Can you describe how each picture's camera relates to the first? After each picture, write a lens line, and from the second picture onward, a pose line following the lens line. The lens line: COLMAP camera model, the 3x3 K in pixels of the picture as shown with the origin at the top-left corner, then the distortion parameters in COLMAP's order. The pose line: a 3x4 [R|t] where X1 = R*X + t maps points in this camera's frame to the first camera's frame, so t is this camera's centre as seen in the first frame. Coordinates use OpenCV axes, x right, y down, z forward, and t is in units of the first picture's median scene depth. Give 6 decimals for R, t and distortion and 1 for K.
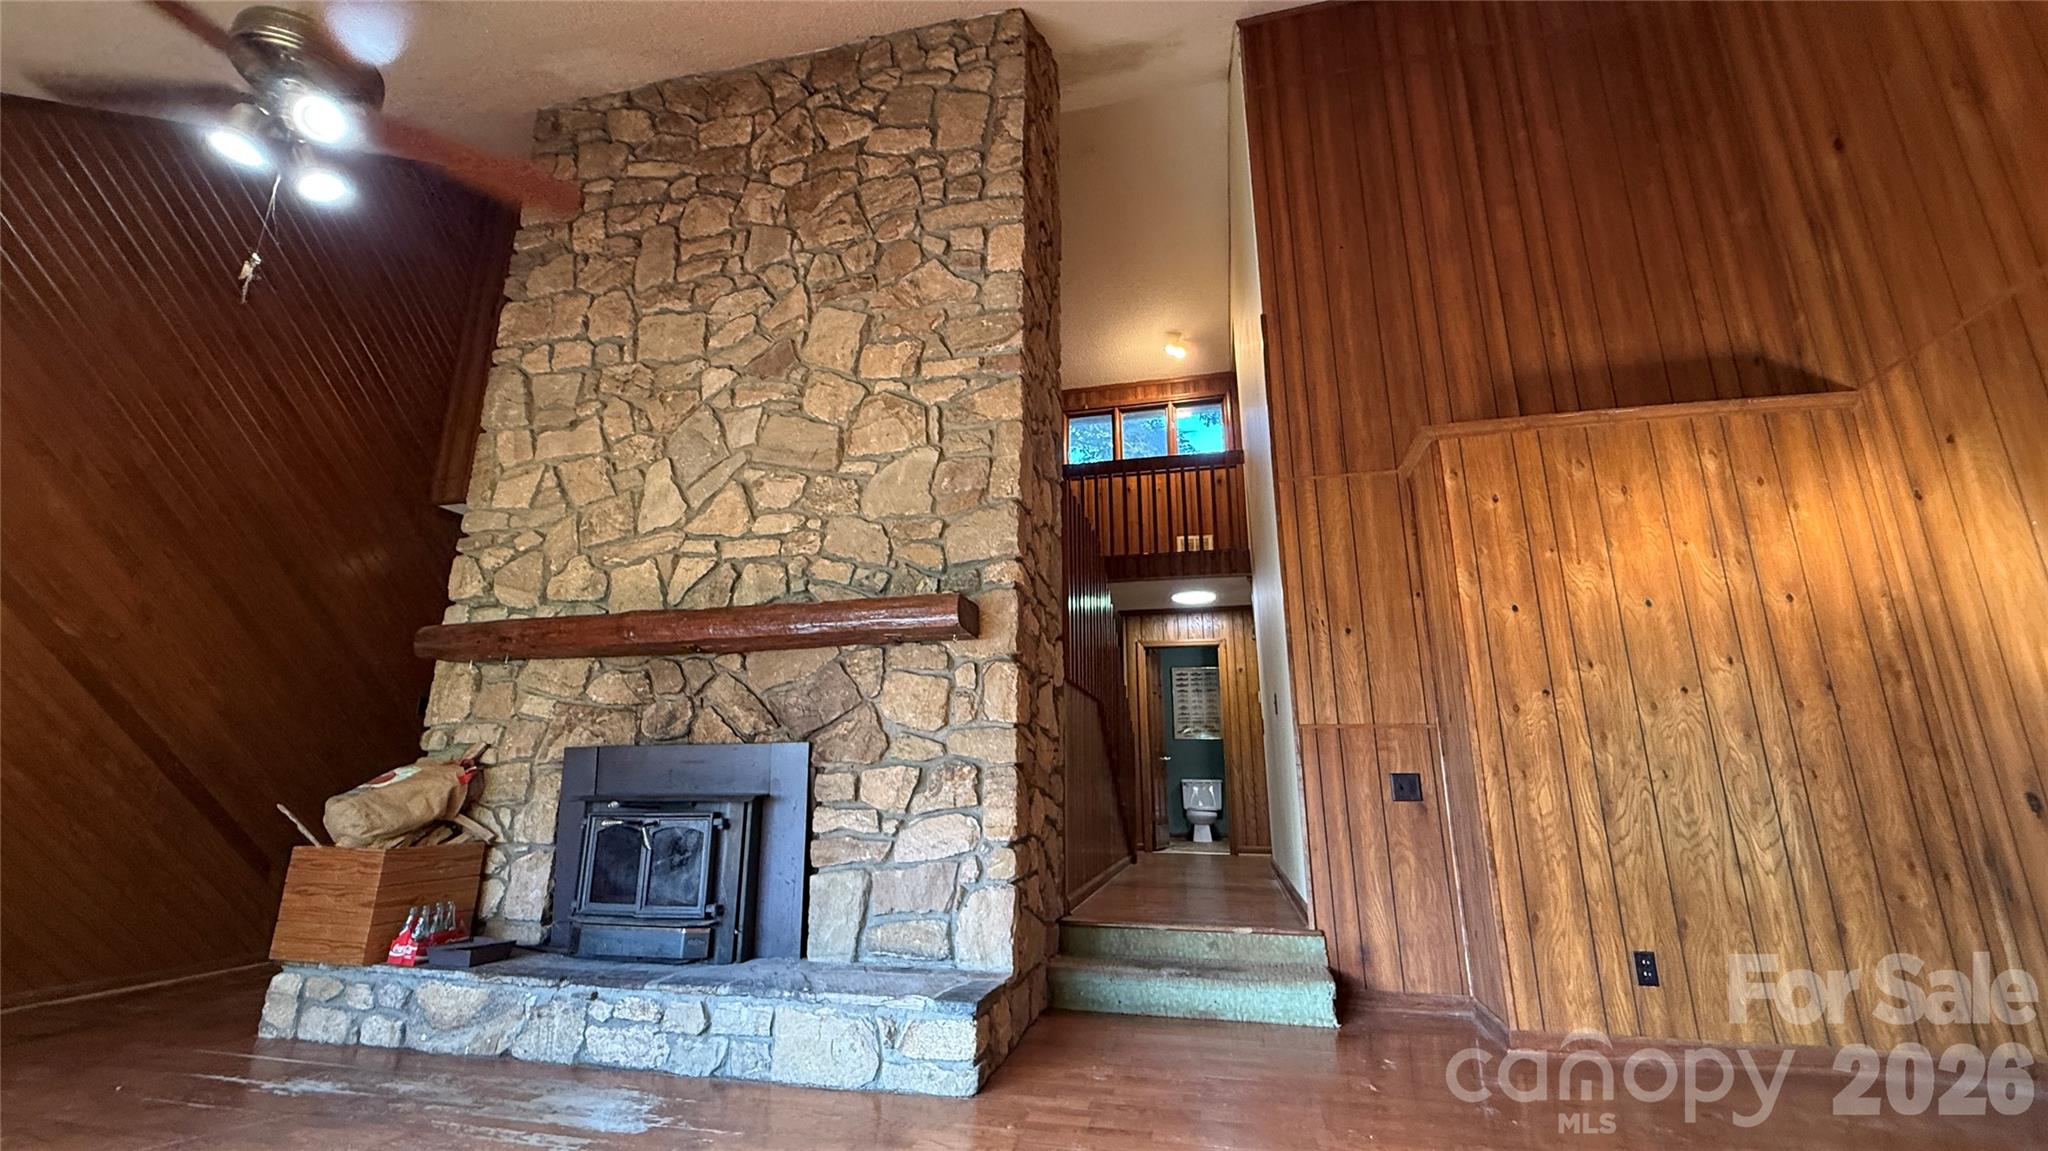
lens RADIAL K [[819.4, 0, 1024.0], [0, 819.4, 575.5], [0, 0, 1]] dist [0.000610, 0.000016]
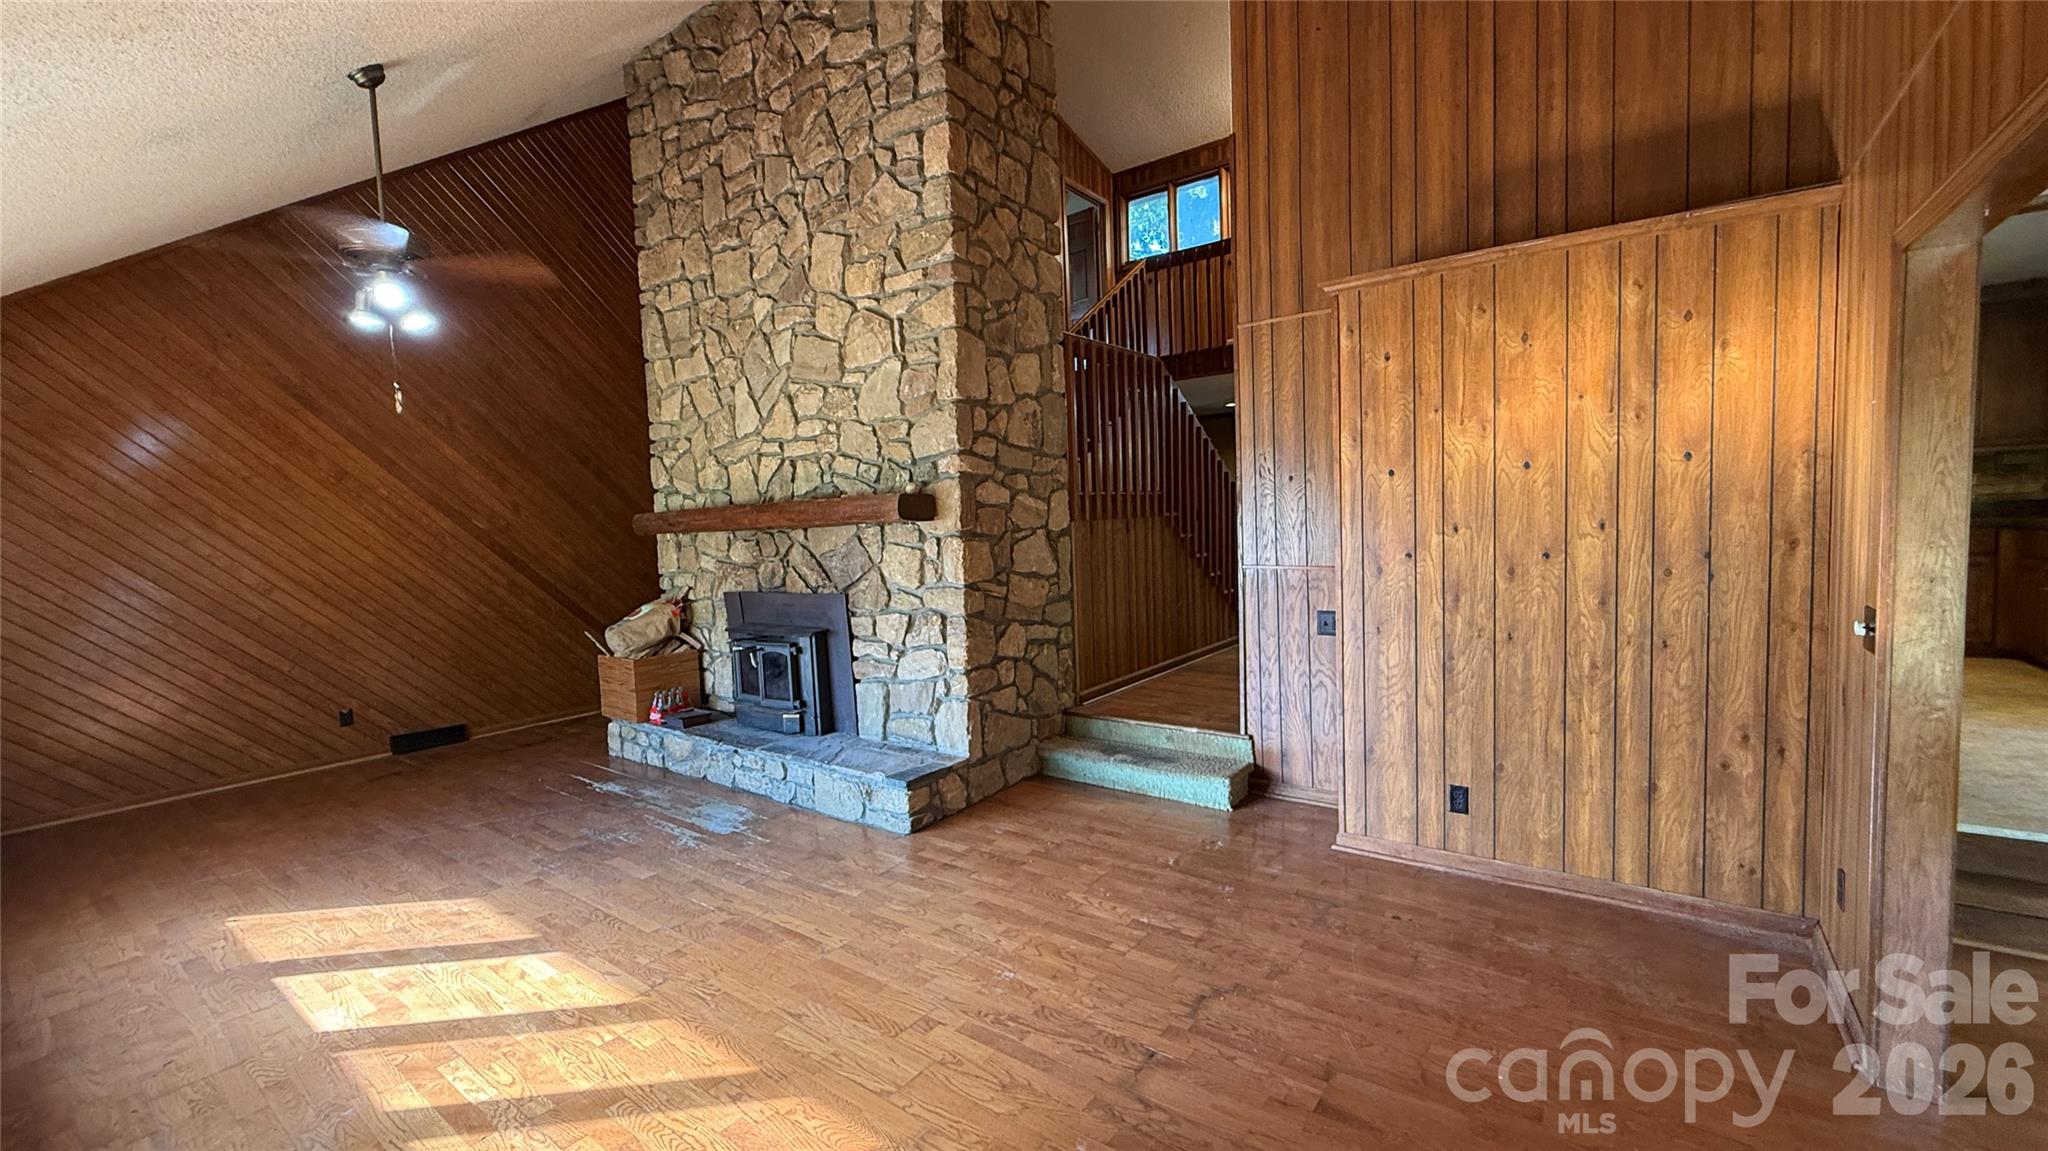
lens RADIAL K [[819.4, 0, 1024.0], [0, 819.4, 575.5], [0, 0, 1]] dist [0.000610, 0.000016]
pose [[0.918475, -0.009977, -0.395352, 0.549119], [0.139502, 0.943597, 0.300274, -0.196197], [0.370057, -0.330947, 0.868062, -0.084162]]
